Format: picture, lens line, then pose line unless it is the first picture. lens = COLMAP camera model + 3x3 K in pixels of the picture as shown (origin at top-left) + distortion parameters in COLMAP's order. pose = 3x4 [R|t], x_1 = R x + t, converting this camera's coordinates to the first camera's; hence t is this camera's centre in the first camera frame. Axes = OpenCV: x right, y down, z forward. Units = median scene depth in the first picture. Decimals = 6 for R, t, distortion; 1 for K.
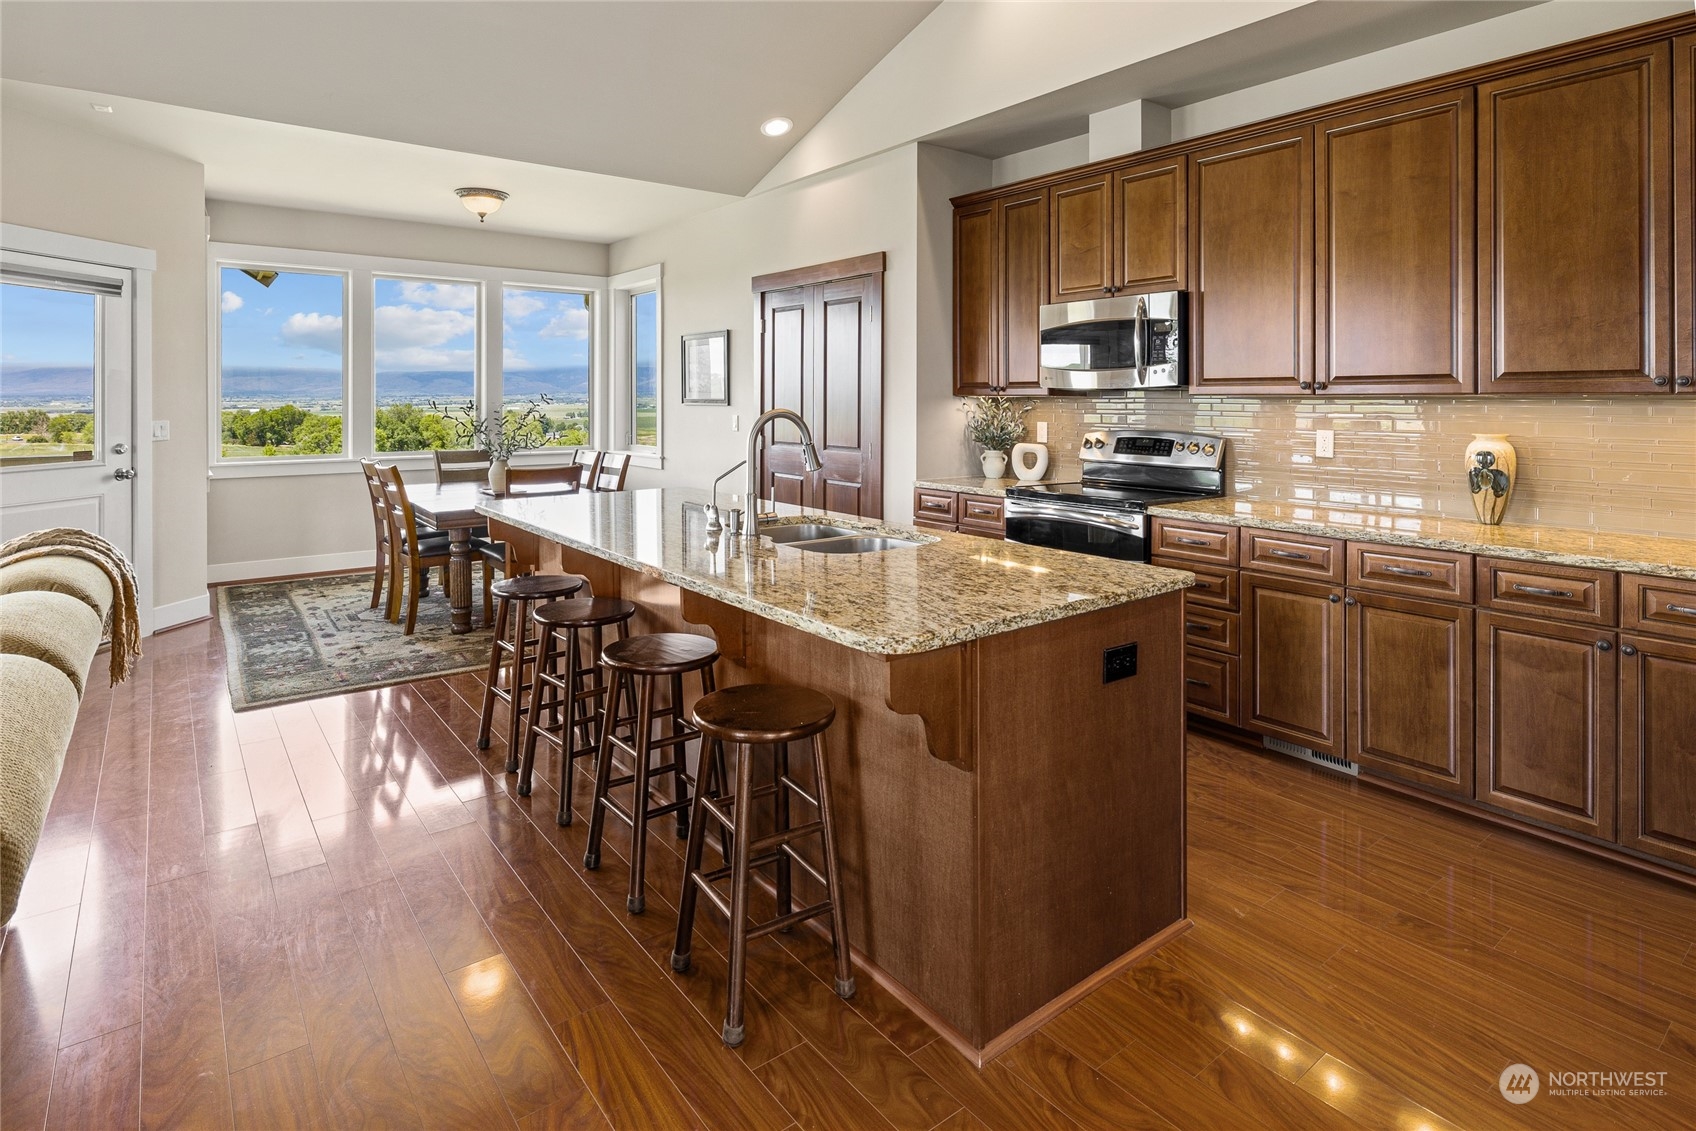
lens RADIAL K [[889.3, 0, 850.8], [0, 889.3, 402.2], [0, 0, 1]] dist [-0.002109, 0.001067]
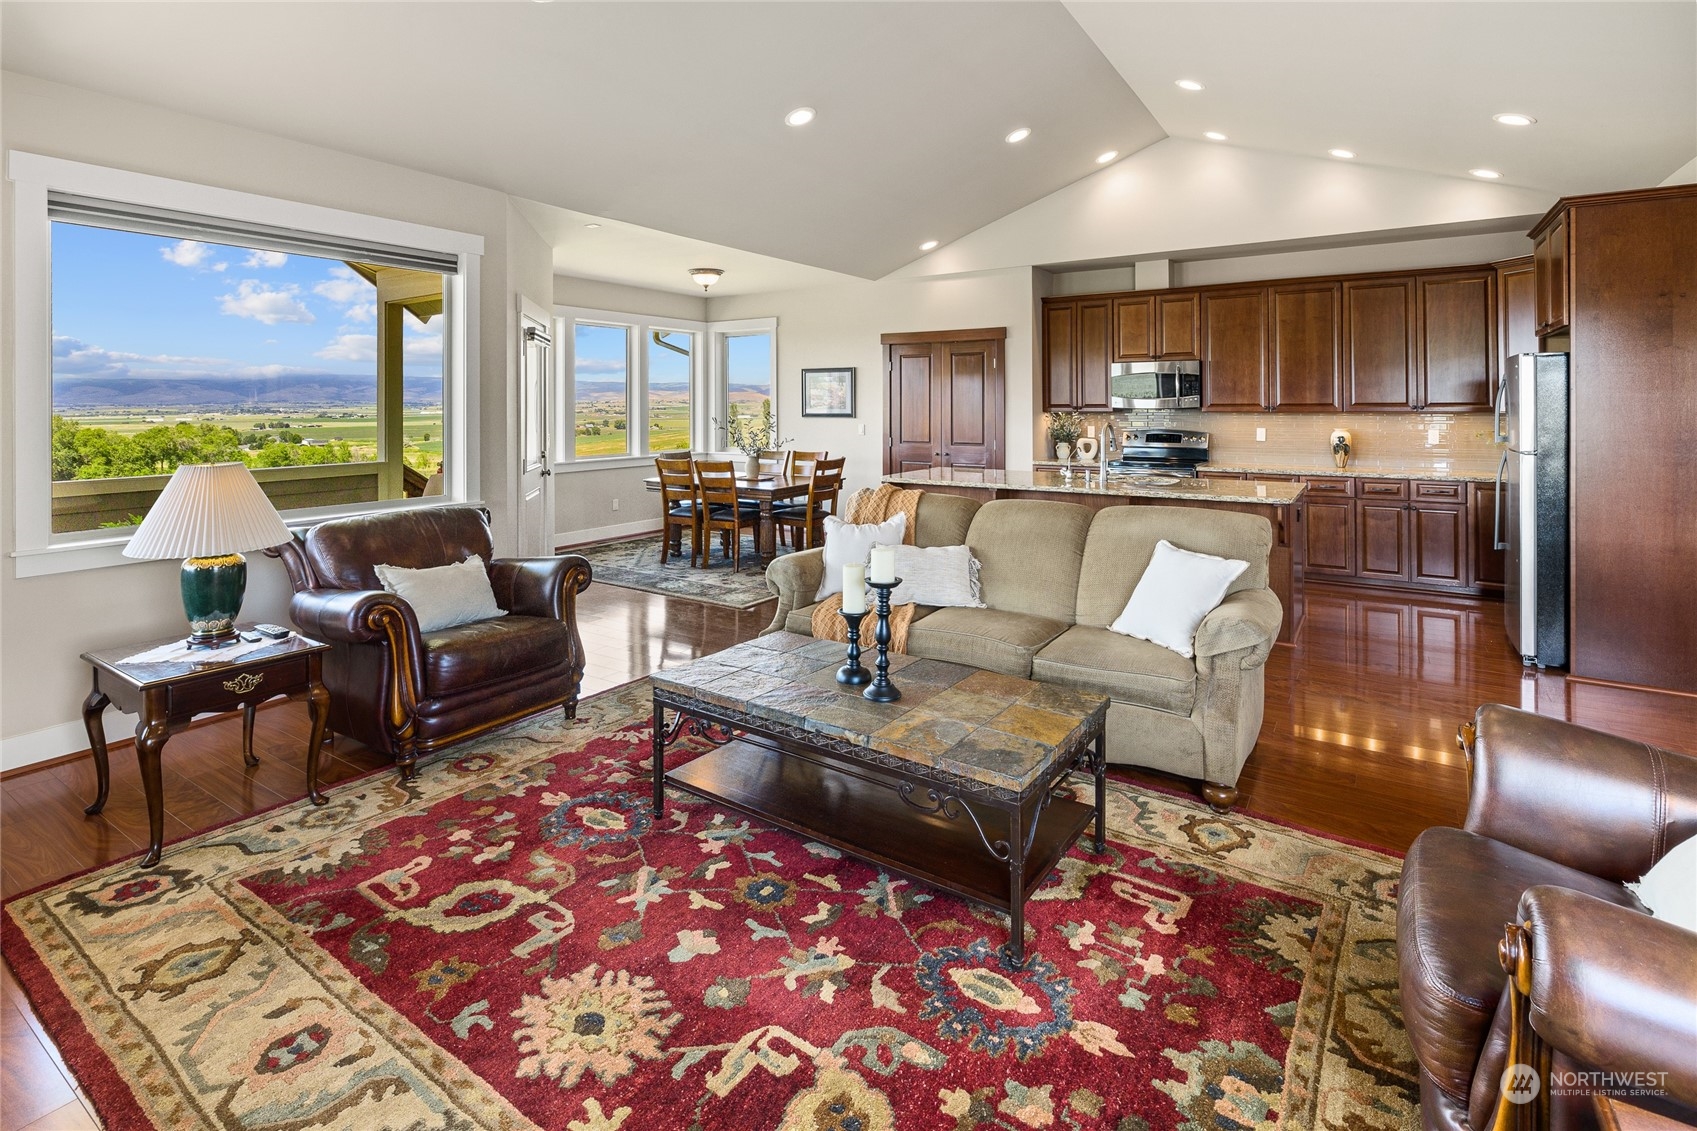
lens RADIAL K [[814.9, 0, 862.9], [0, 814.9, 400.7], [0, 0, 1]] dist [-0.000243, -0.000273]
pose [[0.941568, -0.004779, 0.336789, -0.749334], [0.007873, 0.999938, -0.007823, -0.019549], [-0.336730, 0.010017, 0.941548, -0.373388]]
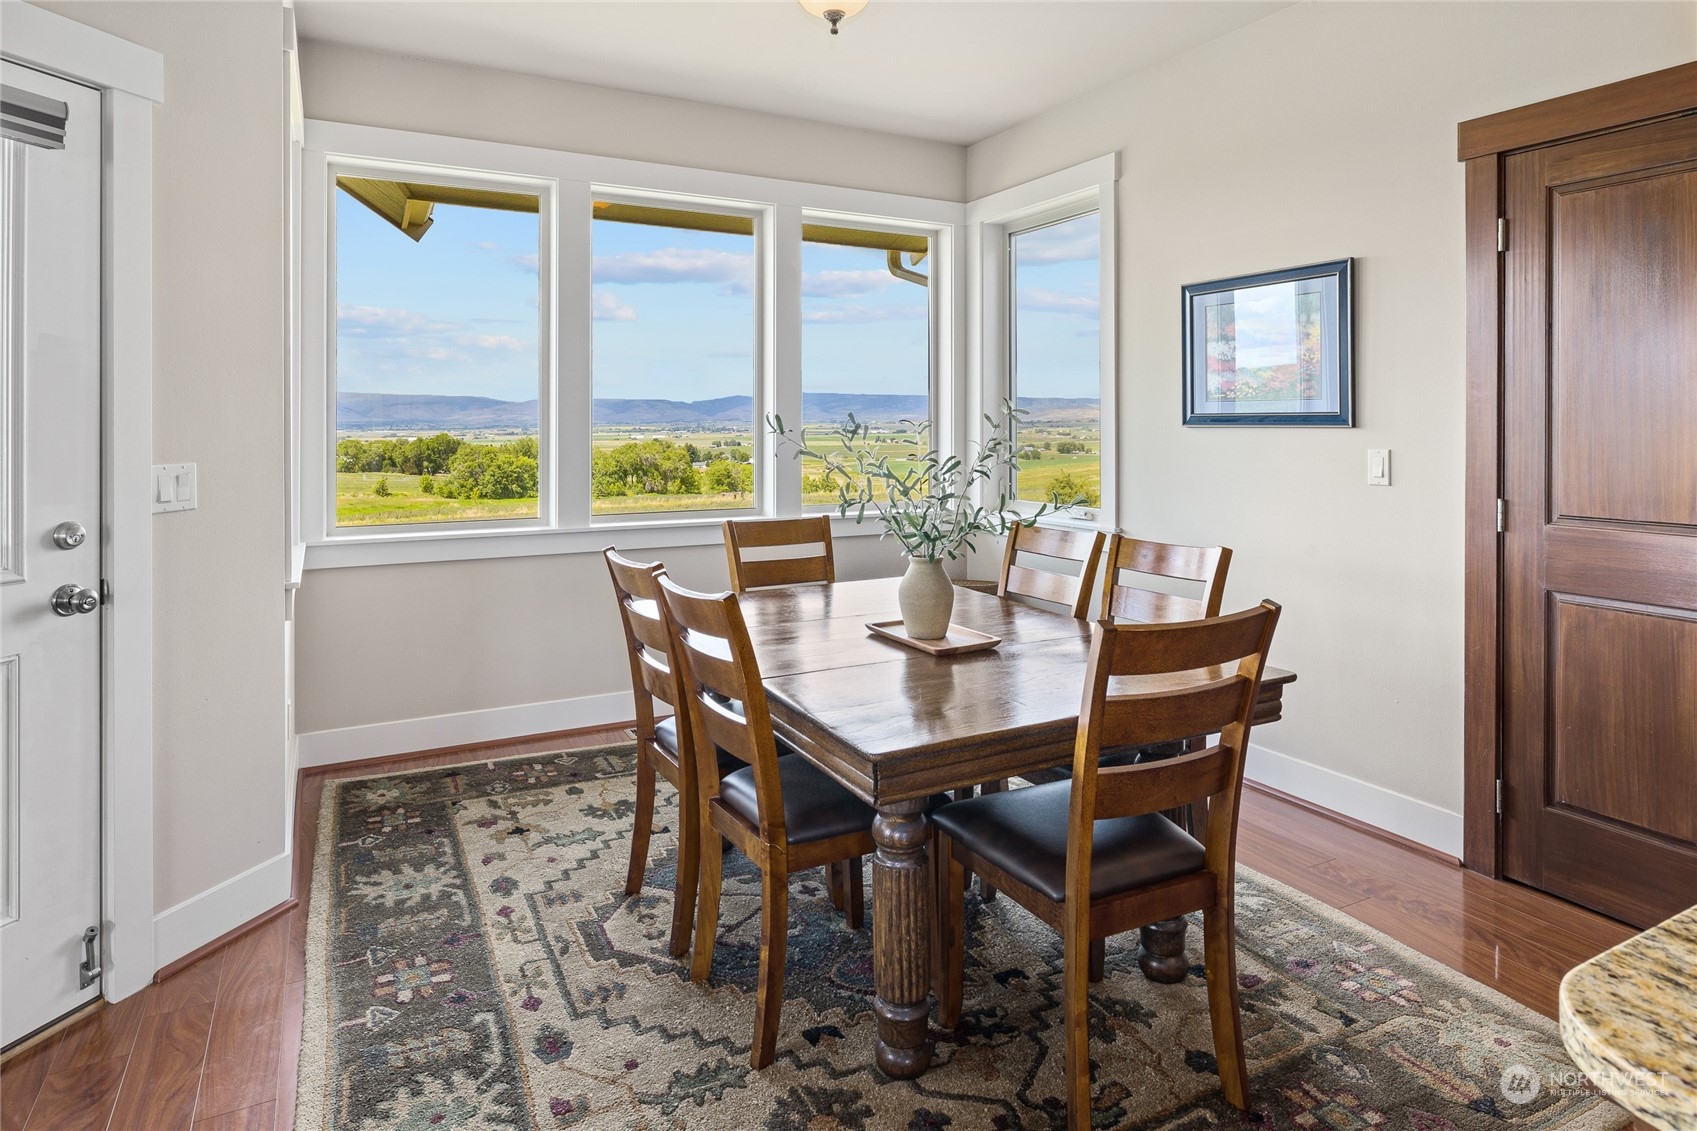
lens RADIAL K [[967.1, 0, 845.0], [0, 967.1, 426.5], [0, 0, 1]] dist [0.000750, -0.000966]
pose [[0.985478, -0.002514, -0.169785, -0.392726], [0.001896, 0.999991, -0.003805, 0.005939], [0.169793, 0.003428, 0.985474, 0.611000]]
